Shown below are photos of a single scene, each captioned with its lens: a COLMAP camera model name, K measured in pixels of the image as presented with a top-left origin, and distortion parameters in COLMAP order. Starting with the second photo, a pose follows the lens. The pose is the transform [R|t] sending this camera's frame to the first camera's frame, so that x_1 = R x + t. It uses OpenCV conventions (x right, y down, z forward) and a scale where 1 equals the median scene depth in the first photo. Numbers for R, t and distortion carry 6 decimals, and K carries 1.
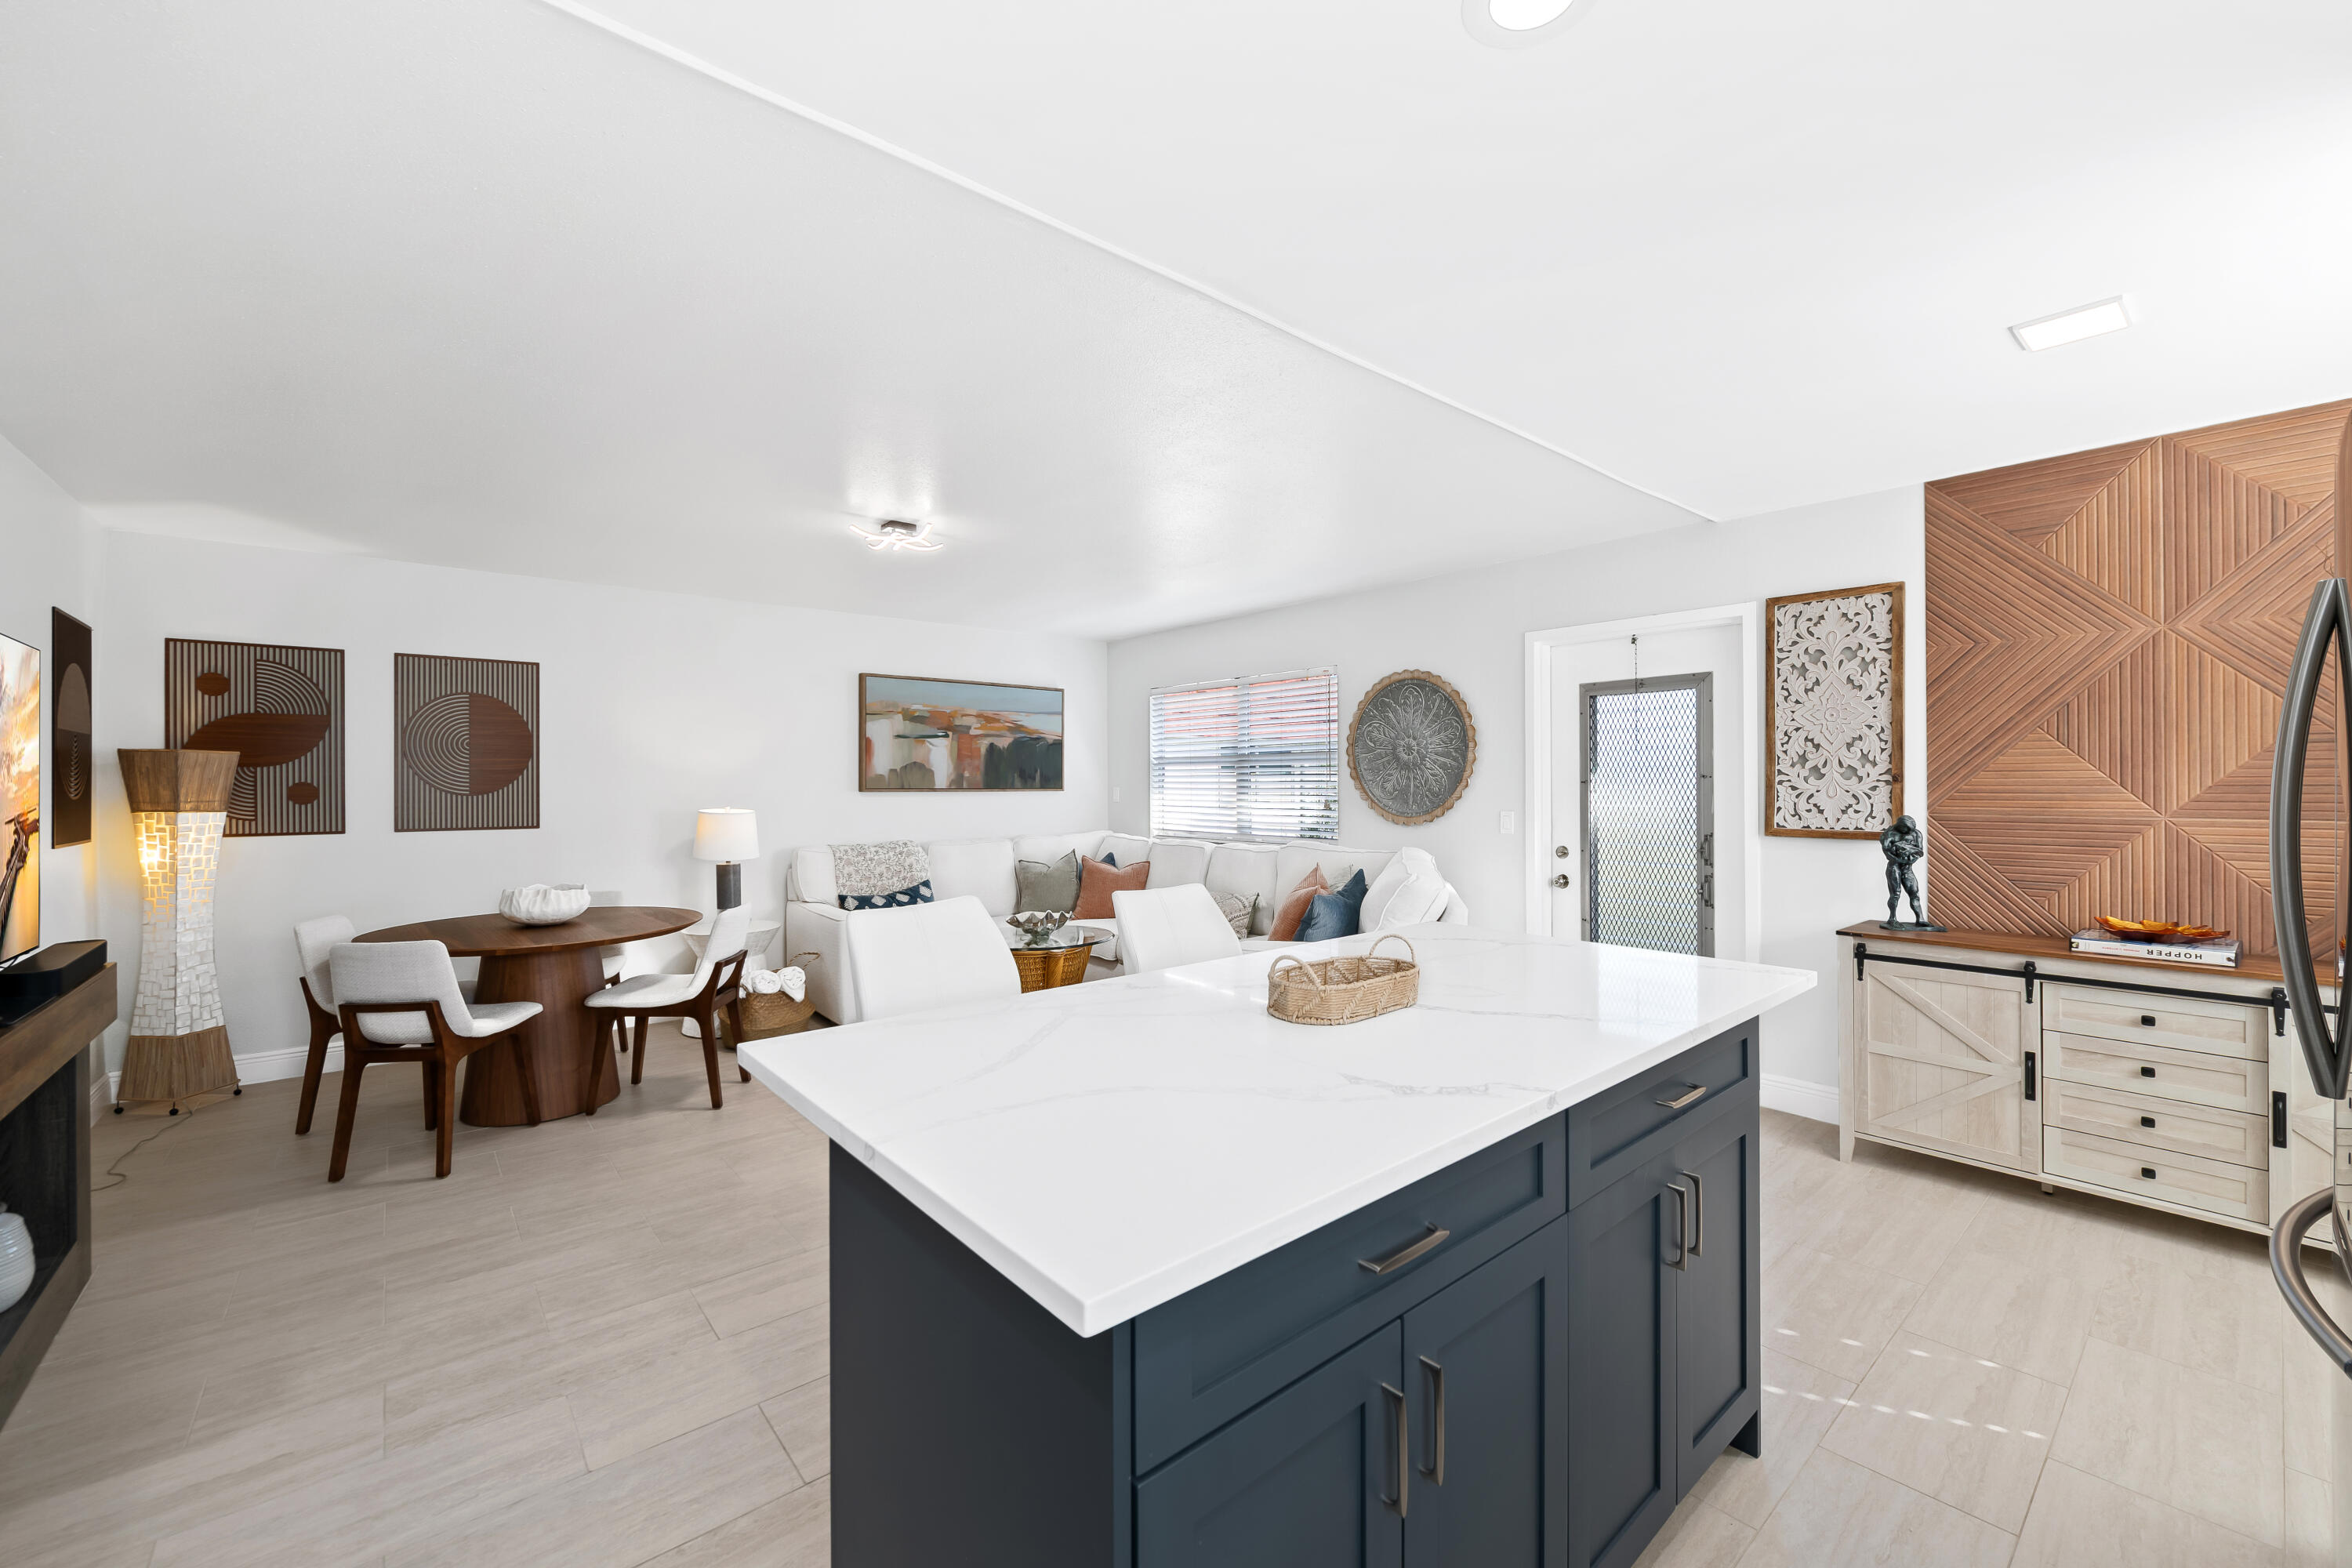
lens RADIAL K [[933.0, 0, 1188.7], [0, 933.0, 777.8], [0, 0, 1]] dist [-0.000059, -0.002812]
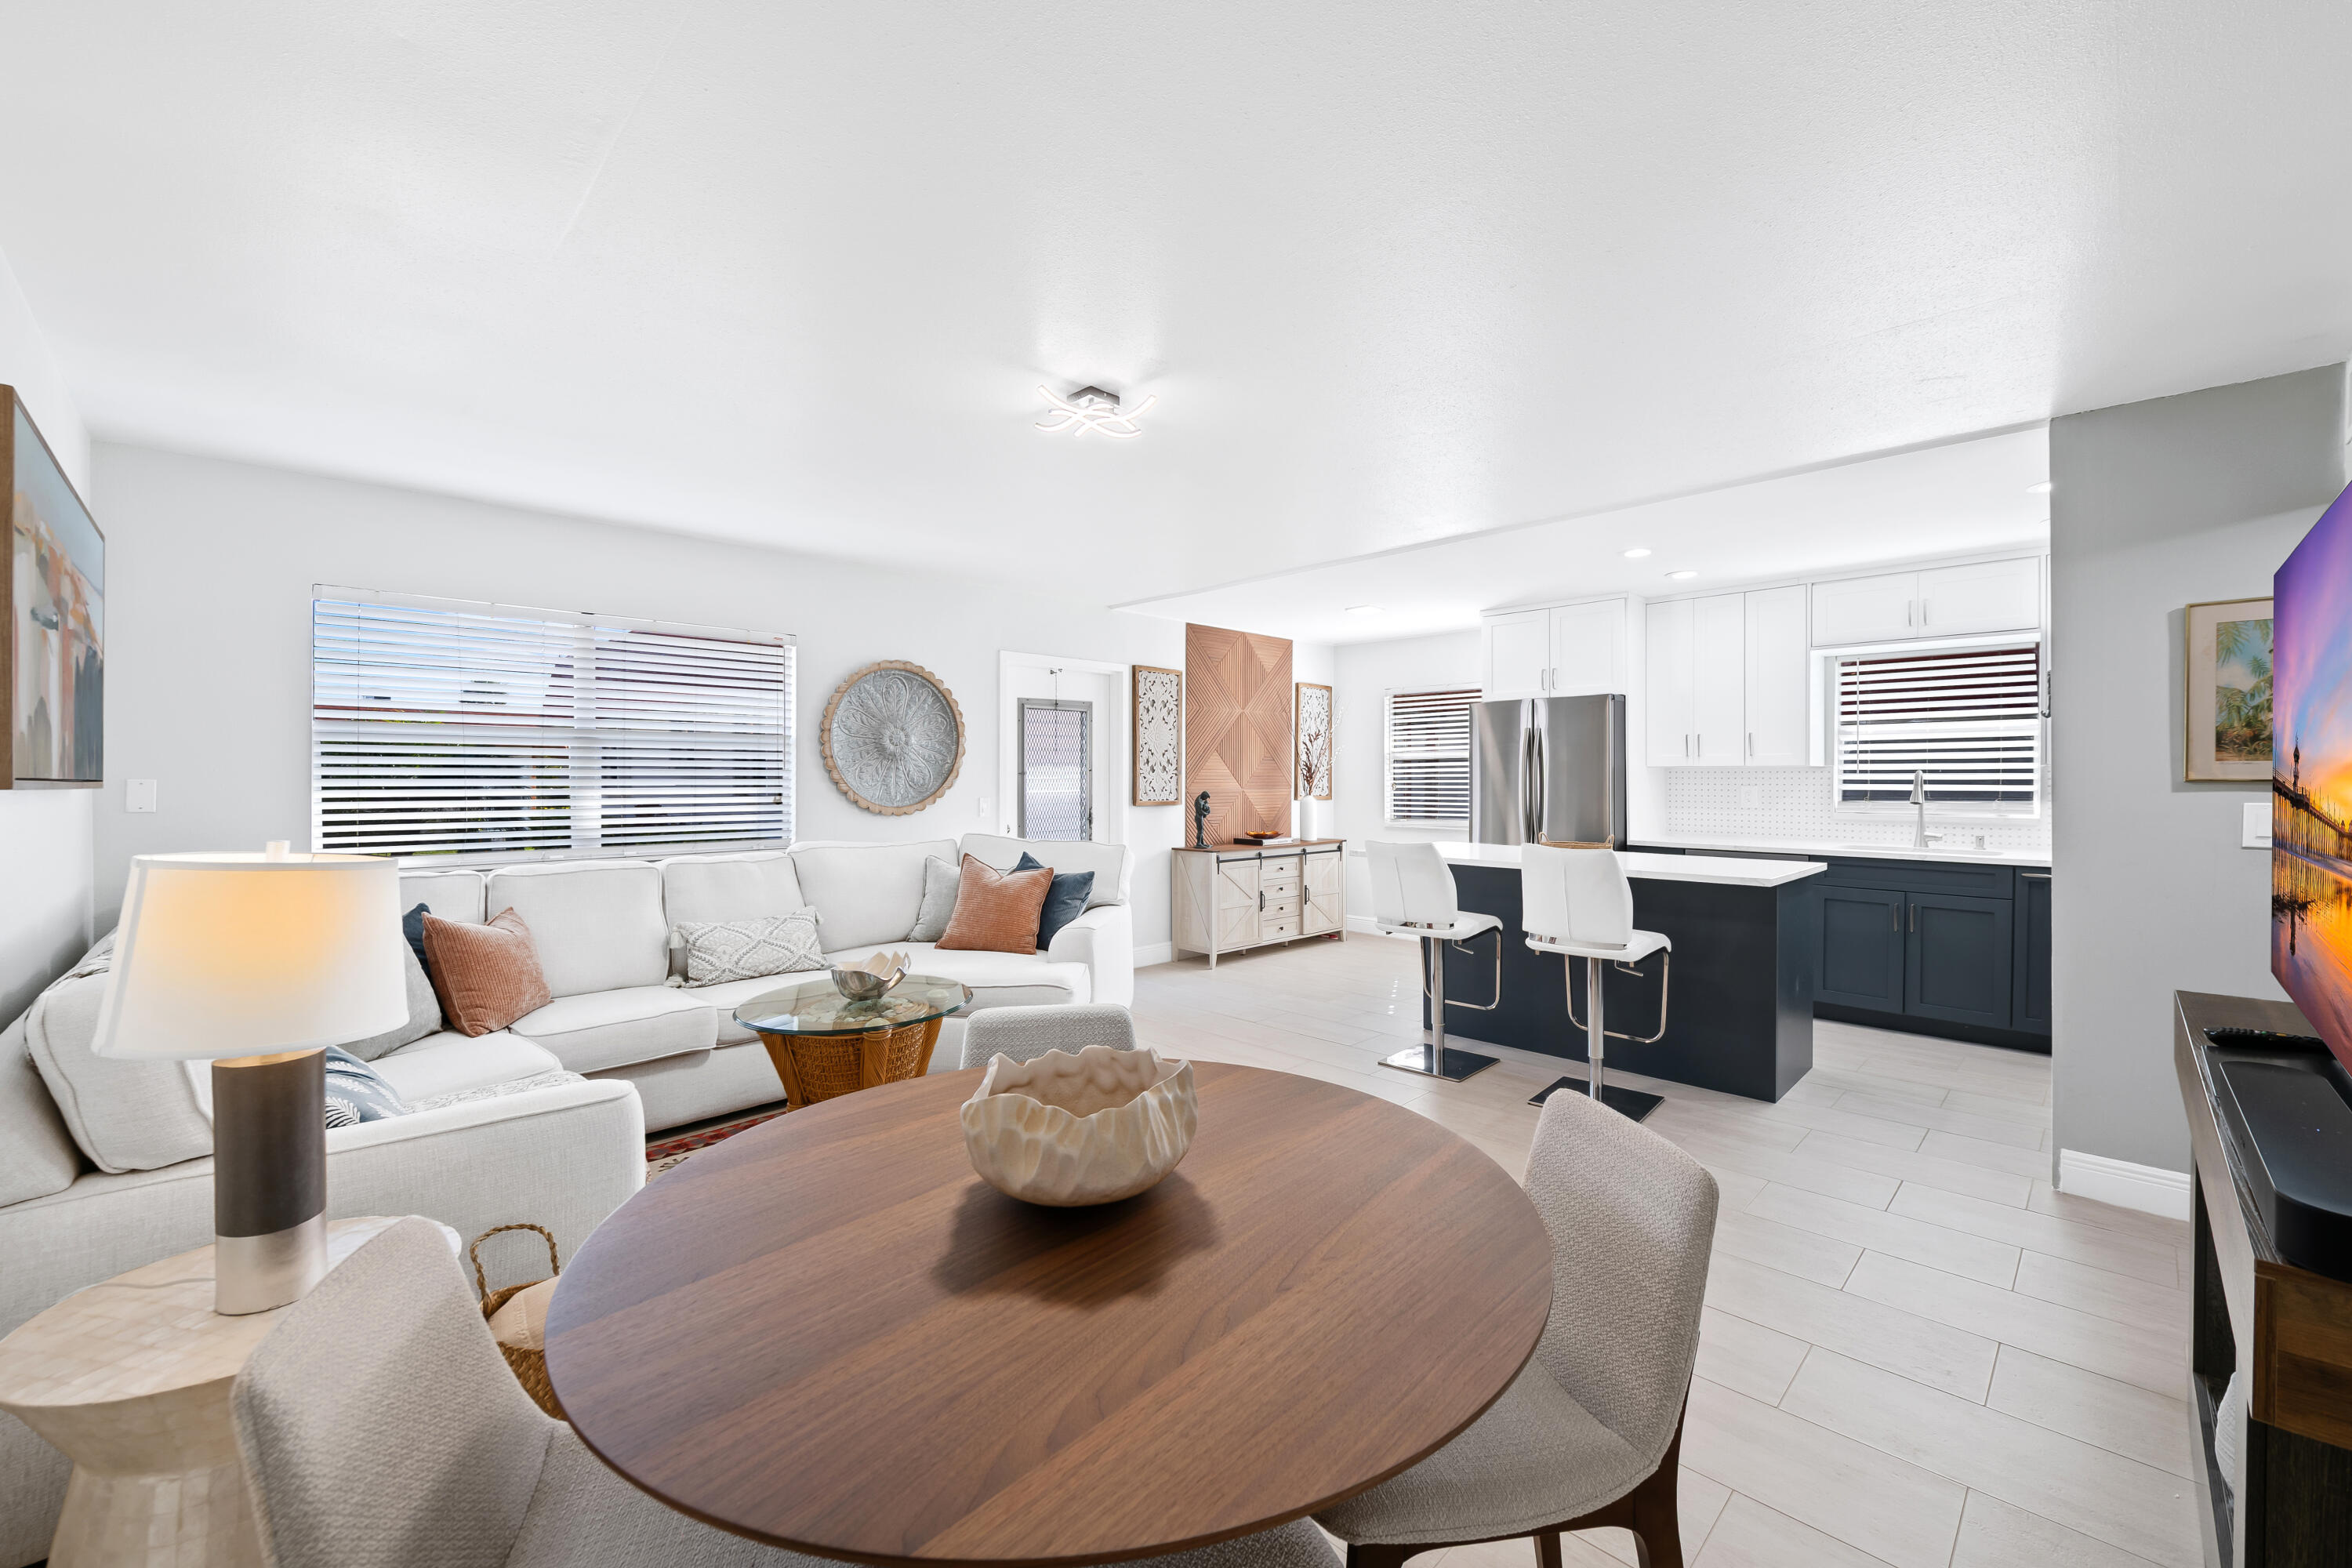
lens RADIAL K [[933.0, 0, 1194.7], [0, 933.0, 776.8], [0, 0, 1]] dist [-0.000059, -0.002812]
pose [[-0.079116, 0.004101, 0.996857, -1.016731], [-0.004316, 0.999981, -0.004456, 0.015648], [-0.996856, -0.004655, -0.079096, 0.982855]]
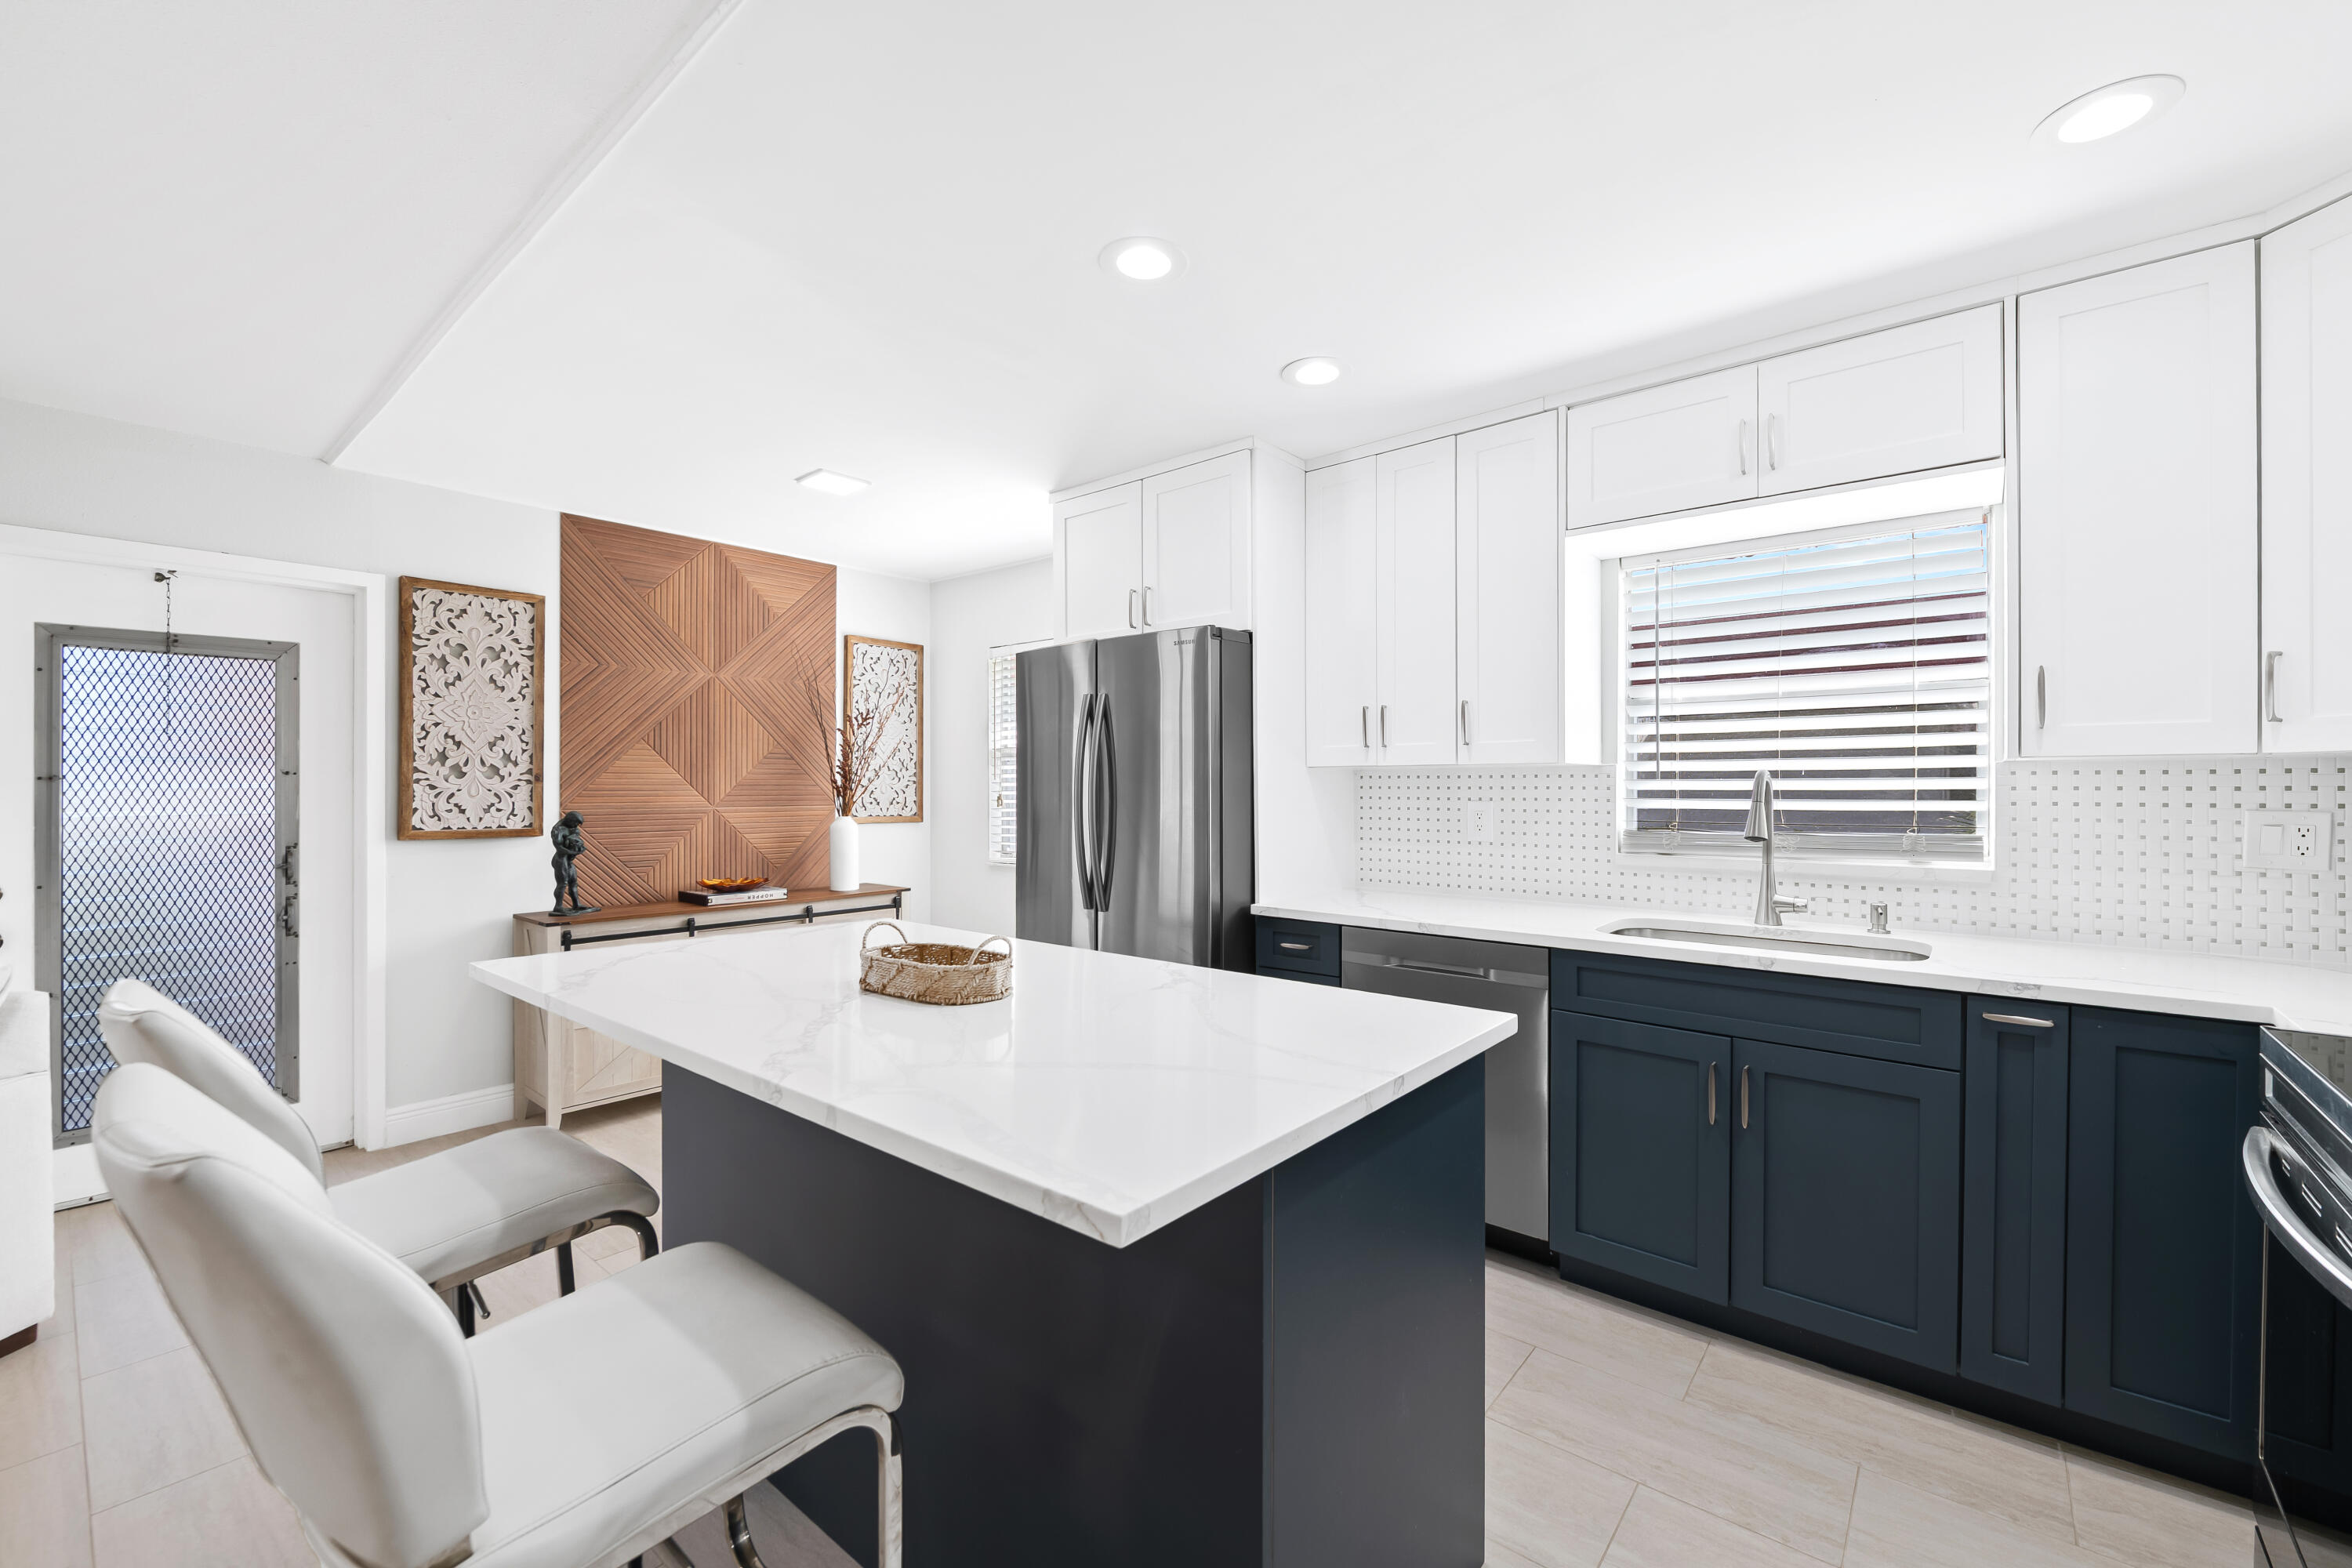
lens RADIAL K [[933.0, 0, 1194.5], [0, 933.0, 790.5], [0, 0, 1]] dist [-0.000059, -0.002812]
pose [[-0.181087, 0.000939, 0.983467, -0.382109], [-0.003746, 0.999992, -0.001645, 0.012302], [-0.983460, -0.003982, -0.181082, 0.394091]]
